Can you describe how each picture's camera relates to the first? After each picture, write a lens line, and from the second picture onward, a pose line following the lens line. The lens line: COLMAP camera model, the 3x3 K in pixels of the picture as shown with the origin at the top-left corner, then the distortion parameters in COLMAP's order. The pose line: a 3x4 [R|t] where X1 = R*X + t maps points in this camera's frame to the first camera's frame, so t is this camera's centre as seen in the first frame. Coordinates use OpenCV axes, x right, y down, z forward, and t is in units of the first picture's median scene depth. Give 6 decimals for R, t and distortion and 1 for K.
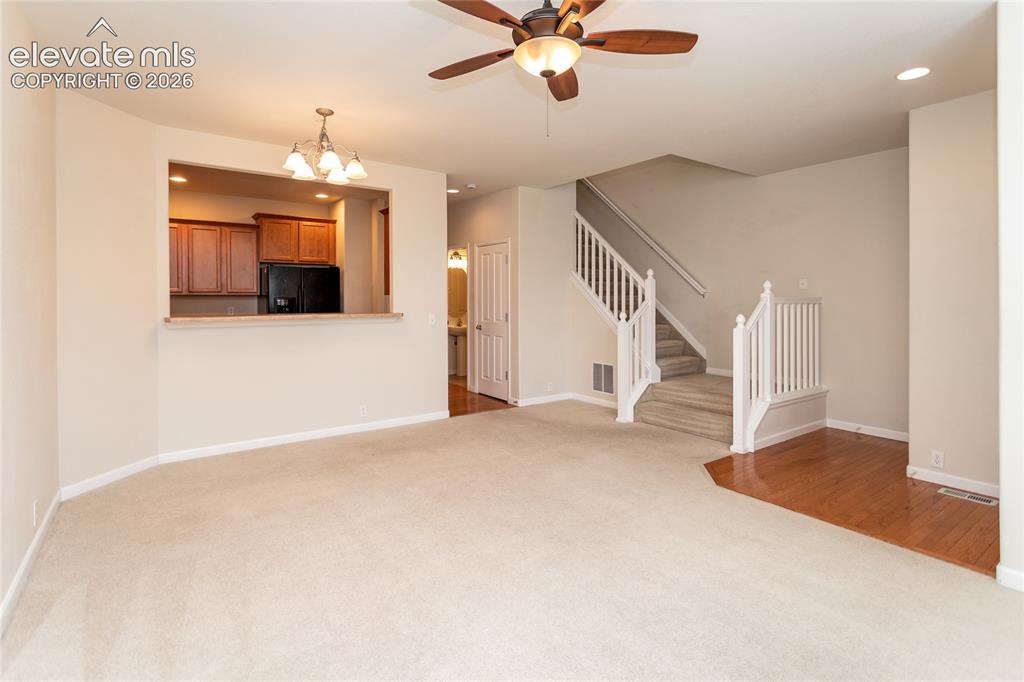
lens RADIAL K [[496.5, 0, 520.3], [0, 496.5, 307.7], [0, 0, 1]] dist [0.003414, 0.001921]
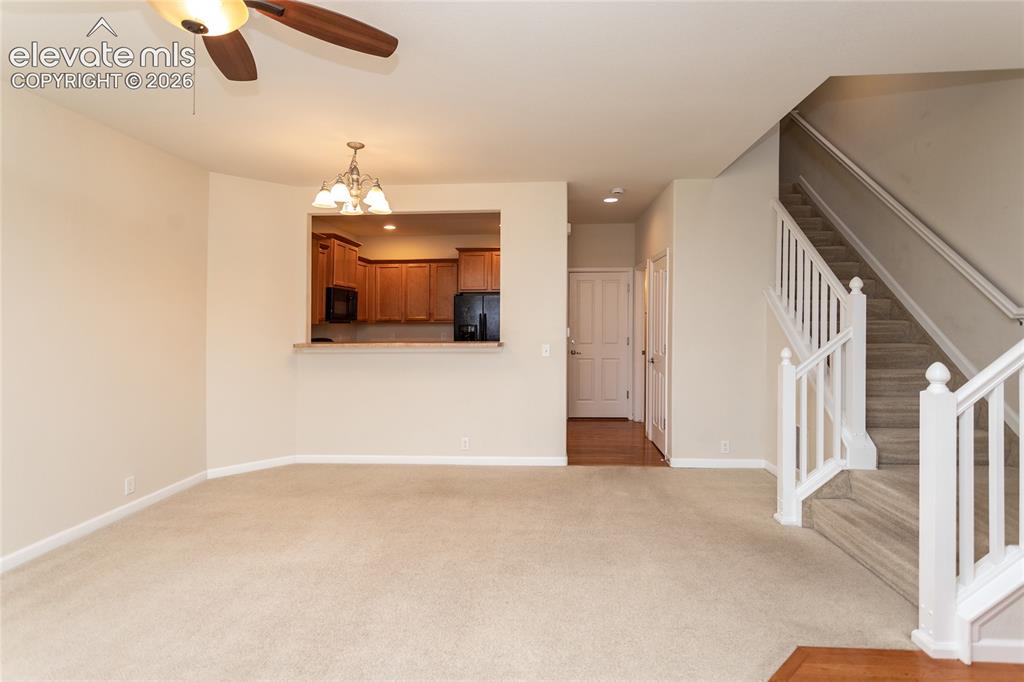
lens RADIAL K [[496.5, 0, 551.7], [0, 496.5, 323.7], [0, 0, 1]] dist [0.003414, 0.001921]
pose [[0.771917, -0.001536, -0.635721, 0.378074], [-0.006777, 0.999920, -0.010645, -0.013940], [0.635687, 0.012526, 0.771845, 0.318090]]
